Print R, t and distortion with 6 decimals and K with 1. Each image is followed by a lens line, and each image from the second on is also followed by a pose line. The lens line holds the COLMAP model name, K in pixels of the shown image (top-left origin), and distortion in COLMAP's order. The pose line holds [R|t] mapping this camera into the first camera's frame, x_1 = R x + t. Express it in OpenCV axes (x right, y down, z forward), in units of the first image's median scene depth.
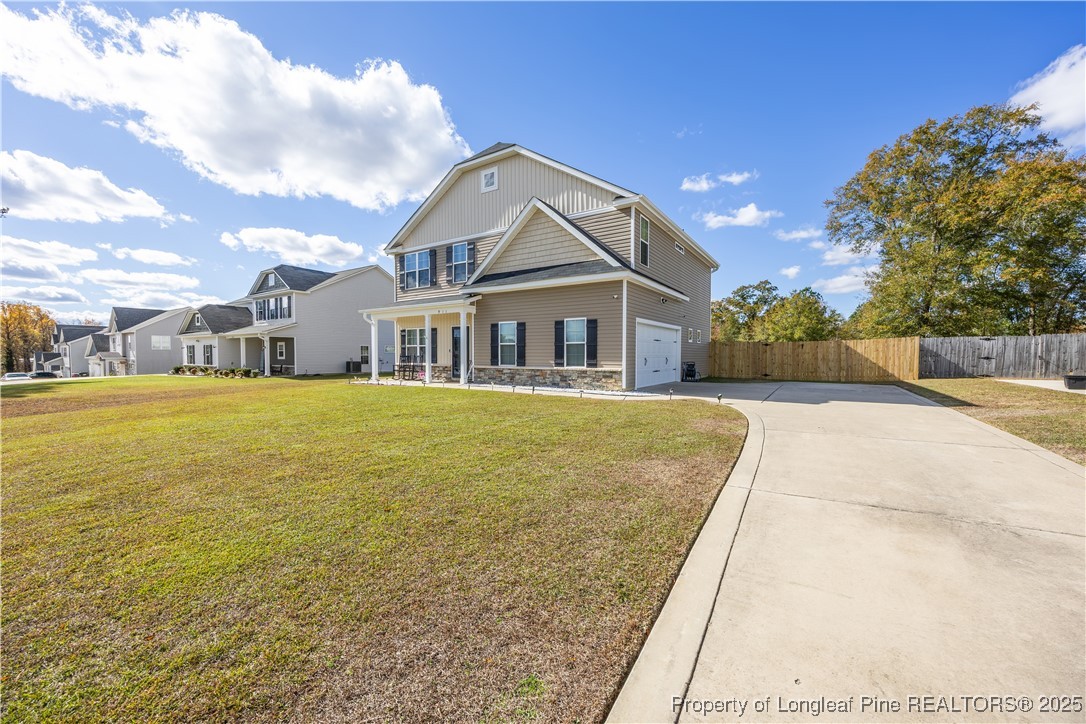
lens RADIAL K [[414.2, 0, 546.7], [0, 414.2, 362.5], [0, 0, 1]] dist [-0.001901, 0.000117]
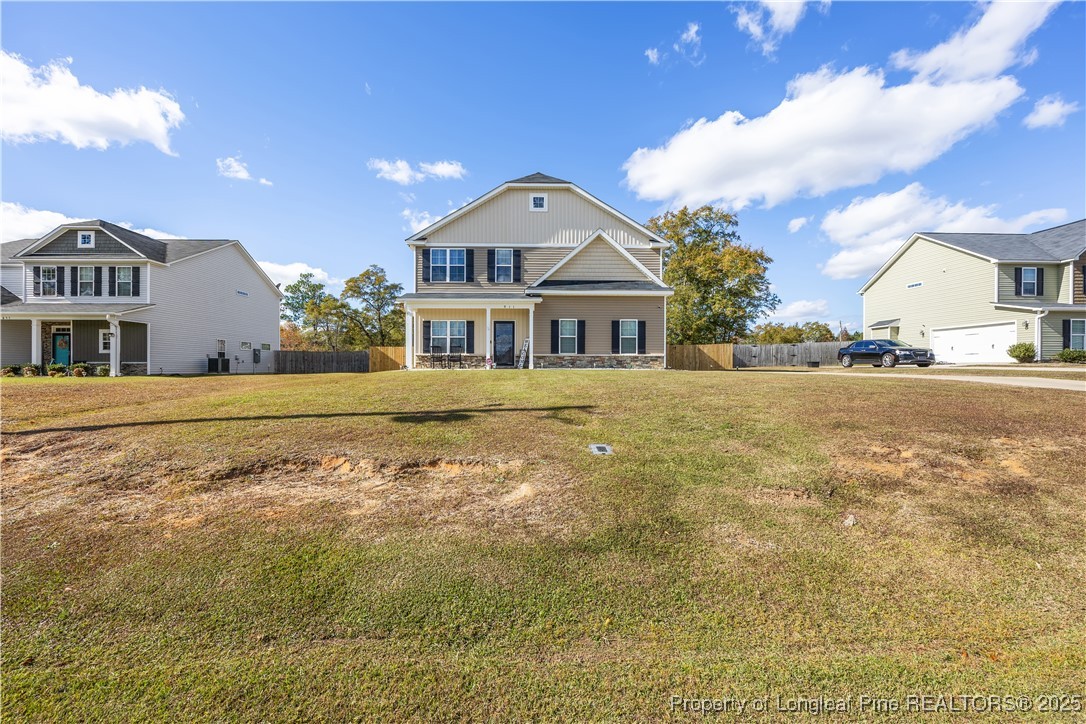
lens RADIAL K [[422.8, 0, 539.7], [0, 422.8, 367.1], [0, 0, 1]] dist [-0.001284, -0.000027]
pose [[0.838828, 0.002772, 0.544390, -0.871971], [0.005554, 0.999891, -0.013648, 0.066204], [-0.544369, 0.014472, 0.838721, -0.042660]]
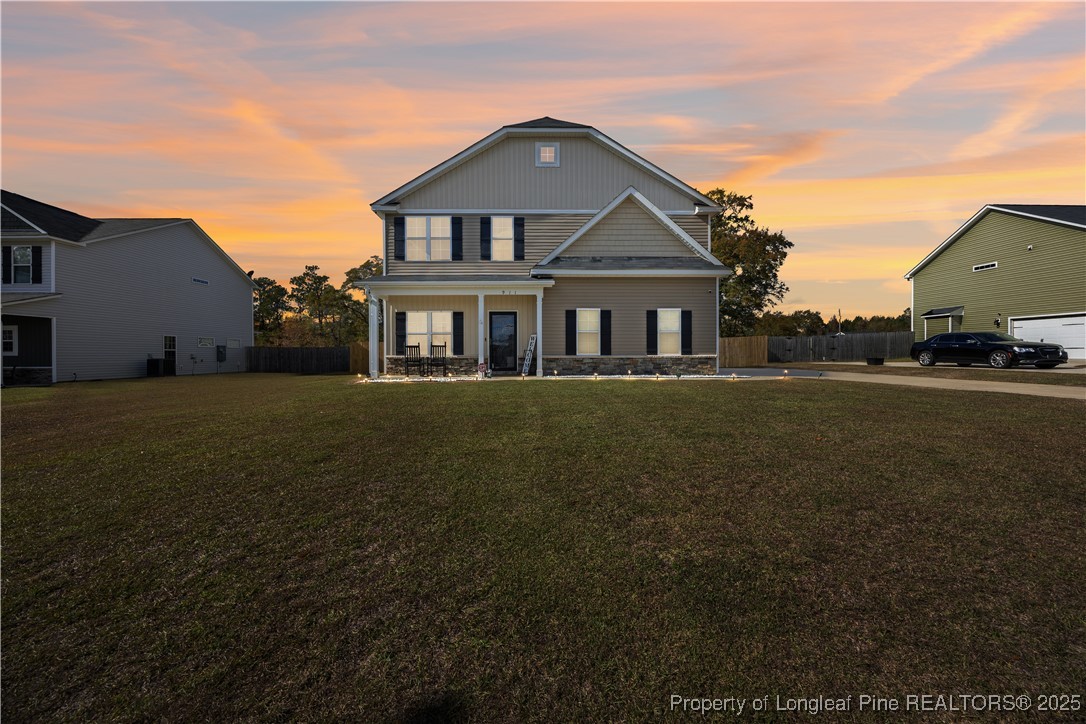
lens RADIAL K [[399.5, 0, 544.5], [0, 399.5, 355.7], [0, 0, 1]] dist [-0.005766, 0.000056]
pose [[0.833667, -0.004996, 0.552245, -0.682749], [0.013095, 0.999857, -0.010724, 0.018098], [-0.552113, 0.016172, 0.833613, 0.290161]]
